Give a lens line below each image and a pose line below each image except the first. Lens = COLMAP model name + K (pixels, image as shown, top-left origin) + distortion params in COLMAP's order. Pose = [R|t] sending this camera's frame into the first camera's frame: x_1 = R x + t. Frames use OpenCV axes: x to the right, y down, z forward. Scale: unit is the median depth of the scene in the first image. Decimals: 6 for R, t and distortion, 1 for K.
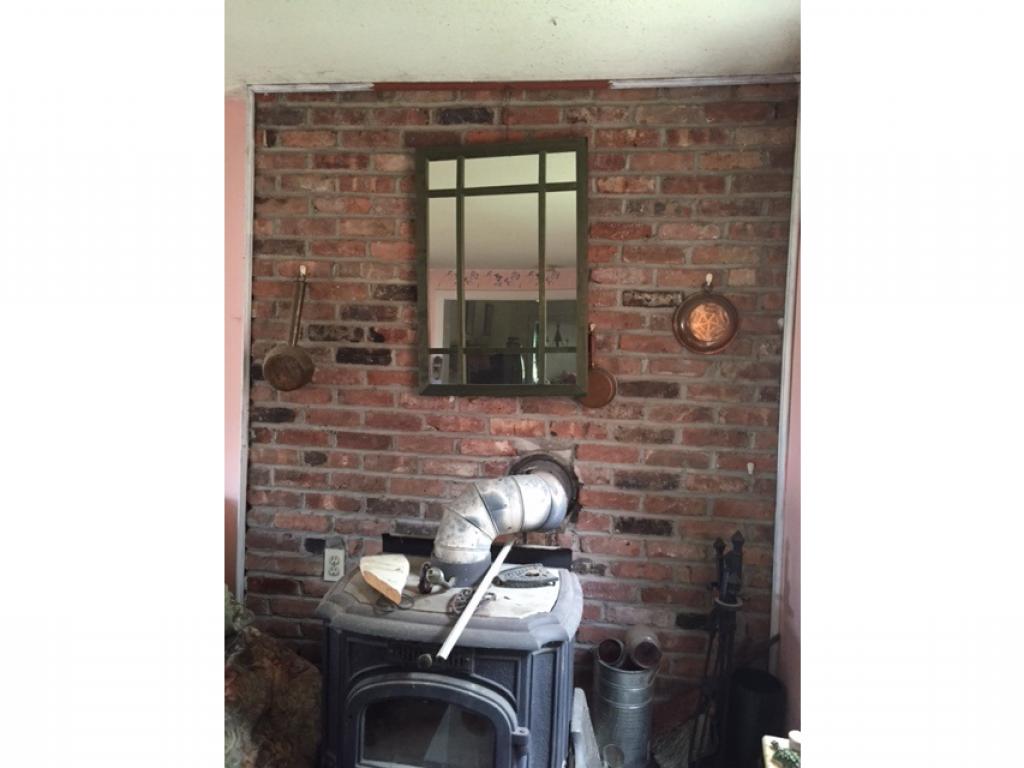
lens RADIAL K [[864.5, 0, 512.0], [0, 864.5, 384.0], [0, 0, 1]] dist [0.126515, -0.150524]
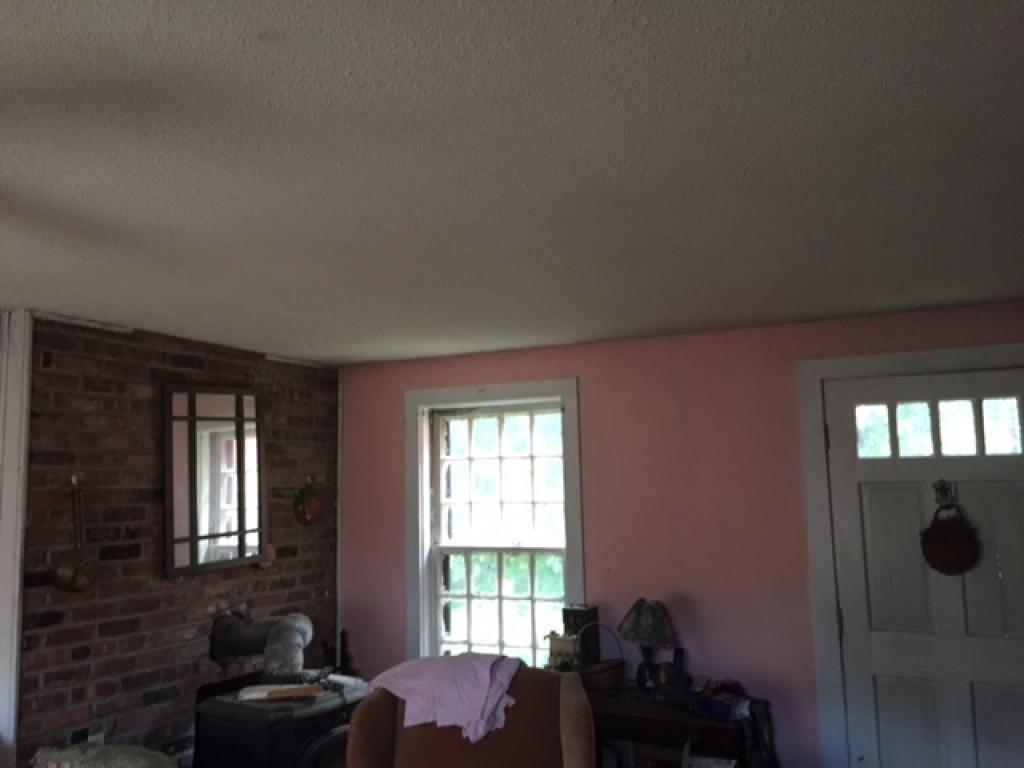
lens RADIAL K [[864.5, 0, 512.0], [0, 864.5, 384.0], [0, 0, 1]] dist [0.126515, -0.150524]
pose [[0.289809, 0.079460, 0.953780, -1.168484], [0.080110, 0.991037, -0.106906, -0.086991], [-0.953726, 0.107390, 0.280845, 0.144696]]
